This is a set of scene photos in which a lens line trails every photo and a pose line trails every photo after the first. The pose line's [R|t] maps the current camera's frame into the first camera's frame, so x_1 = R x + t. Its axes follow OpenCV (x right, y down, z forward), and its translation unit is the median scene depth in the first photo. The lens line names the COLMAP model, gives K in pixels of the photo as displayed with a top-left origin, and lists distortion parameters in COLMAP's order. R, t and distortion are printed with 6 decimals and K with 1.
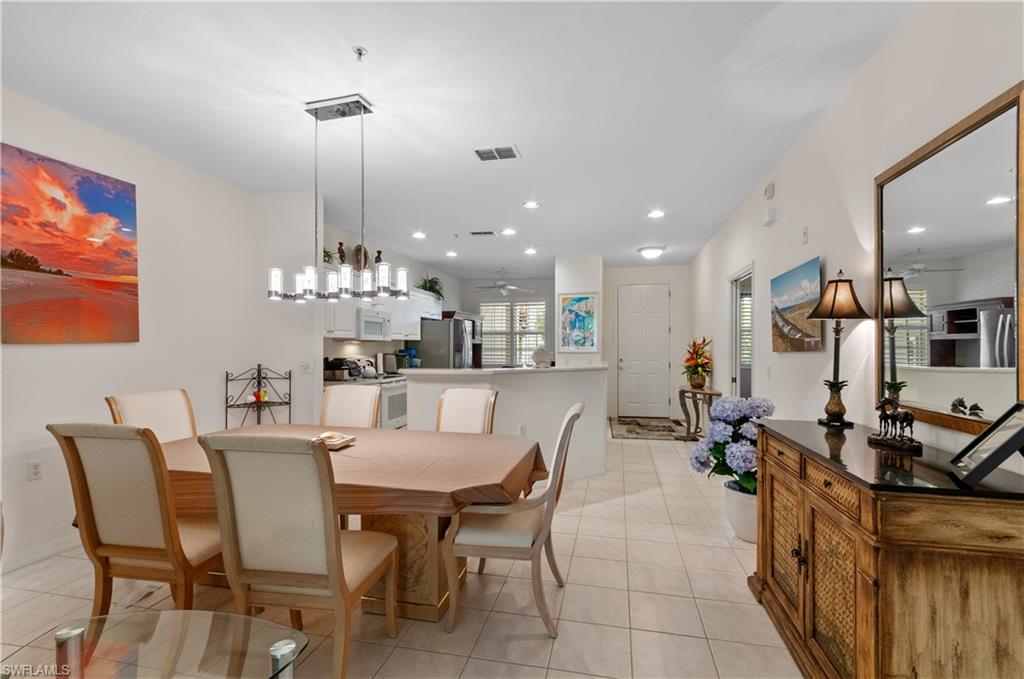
lens RADIAL K [[451.3, 0, 524.4], [0, 451.3, 343.9], [0, 0, 1]] dist [0.003783, 0.000724]
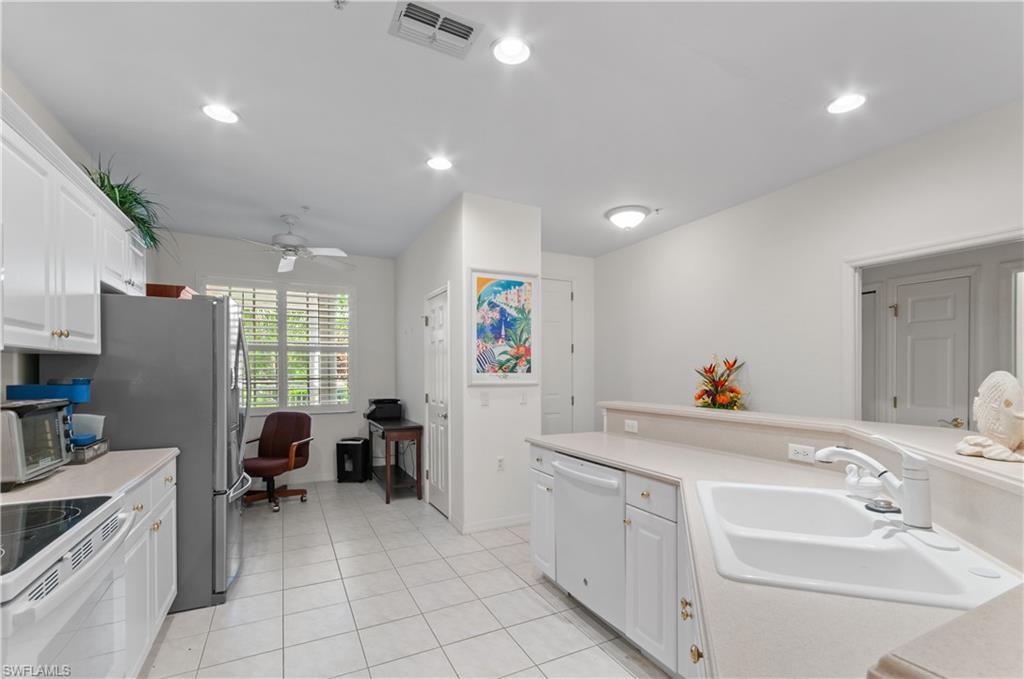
lens RADIAL K [[451.3, 0, 512.0], [0, 451.3, 375.0], [0, 0, 1]] dist [0.003783, 0.000724]
pose [[0.784877, -0.004896, 0.619633, -0.338858], [-0.002881, 0.999929, 0.011550, 0.002757], [-0.619645, -0.010851, 0.784807, 0.971911]]
